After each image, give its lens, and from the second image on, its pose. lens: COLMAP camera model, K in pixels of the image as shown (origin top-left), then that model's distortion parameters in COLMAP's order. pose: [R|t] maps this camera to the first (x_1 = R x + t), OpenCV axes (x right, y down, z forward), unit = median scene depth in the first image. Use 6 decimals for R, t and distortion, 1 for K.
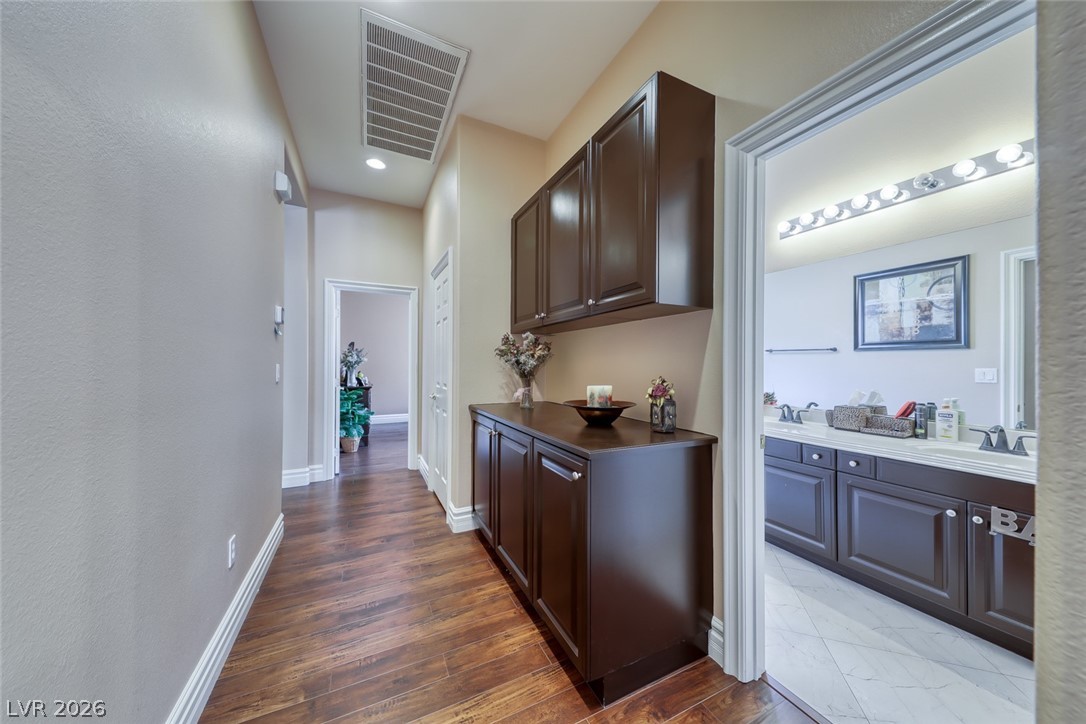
lens RADIAL K [[372.6, 0, 545.1], [0, 372.6, 373.4], [0, 0, 1]] dist [0.008592, -0.000185]
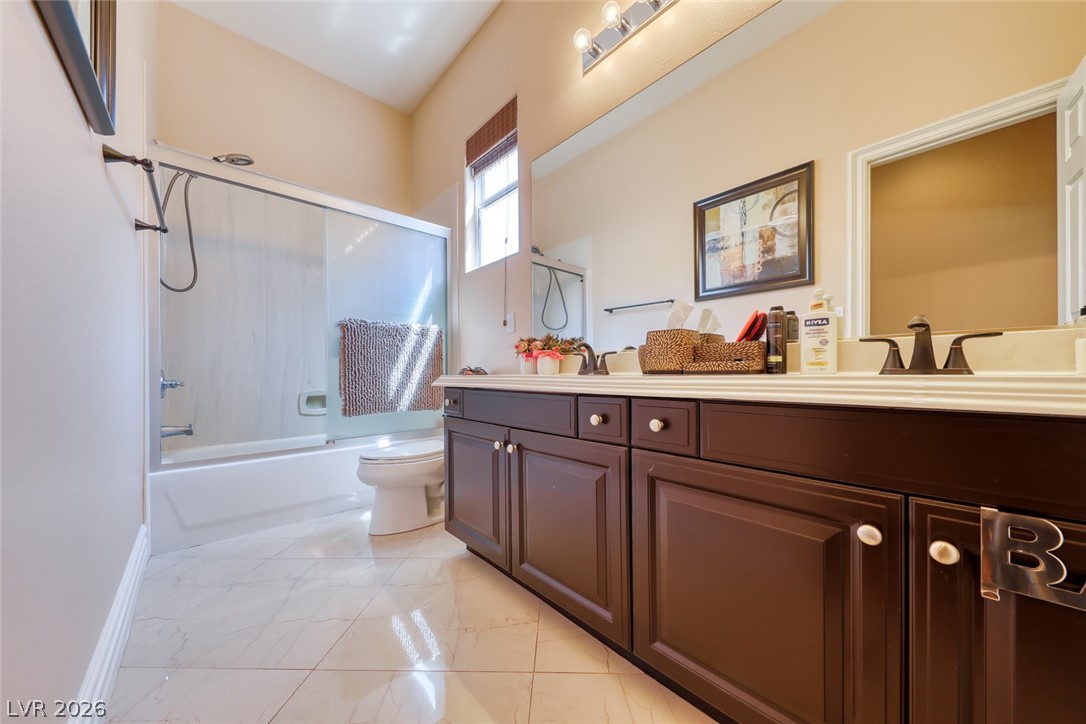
lens RADIAL K [[379.8, 0, 546.6], [0, 379.8, 384.7], [0, 0, 1]] dist [0.012463, 0.000023]
pose [[0.960039, -0.026735, 0.278587, 0.368598], [0.022454, 0.999576, 0.018547, 0.116196], [-0.278965, -0.011551, 0.960232, 0.392663]]
